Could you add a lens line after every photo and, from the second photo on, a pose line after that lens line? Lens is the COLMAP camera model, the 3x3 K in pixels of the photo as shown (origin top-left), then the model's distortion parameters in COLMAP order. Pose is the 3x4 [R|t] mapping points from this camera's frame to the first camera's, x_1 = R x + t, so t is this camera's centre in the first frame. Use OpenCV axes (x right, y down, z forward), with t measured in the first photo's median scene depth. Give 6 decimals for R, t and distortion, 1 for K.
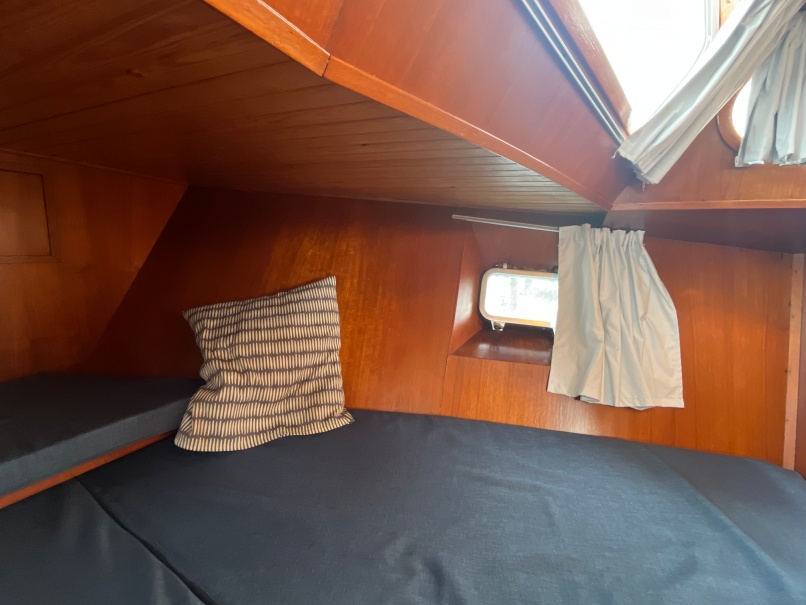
lens RADIAL K [[384.3, 0, 401.1], [0, 384.3, 302.7], [0, 0, 1]] dist [-0.003387, 0.000328]
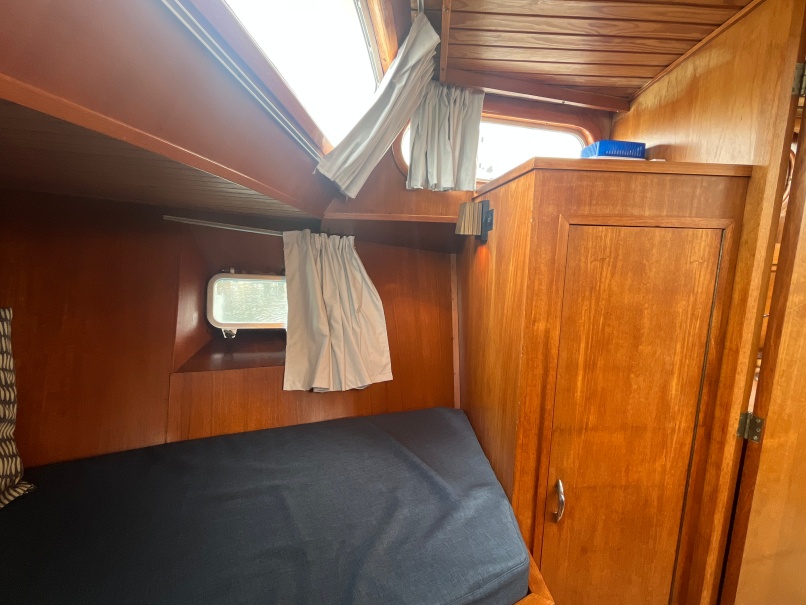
lens RADIAL K [[384.3, 0, 401.1], [0, 384.3, 302.7], [0, 0, 1]] dist [-0.003387, 0.000328]
pose [[0.818523, -0.088741, 0.567579, 0.072525], [0.081578, 0.995940, 0.038068, -0.019543], [-0.568652, 0.015143, 0.822439, -0.043328]]
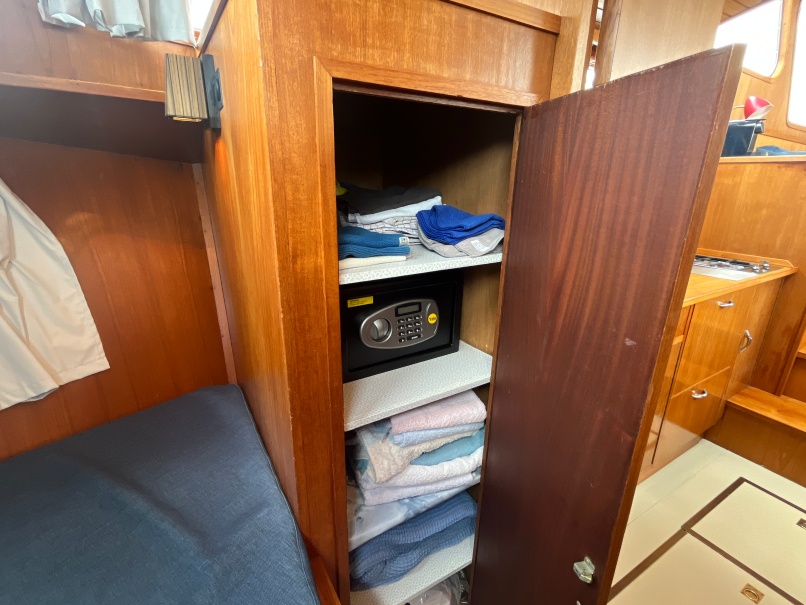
lens RADIAL K [[384.3, 0, 401.1], [0, 384.3, 302.7], [0, 0, 1]] dist [-0.003387, 0.000328]
pose [[0.447473, -0.291193, 0.845561, 0.371778], [0.126446, 0.956606, 0.262519, 0.016465], [-0.885313, -0.010553, 0.464876, 0.111060]]
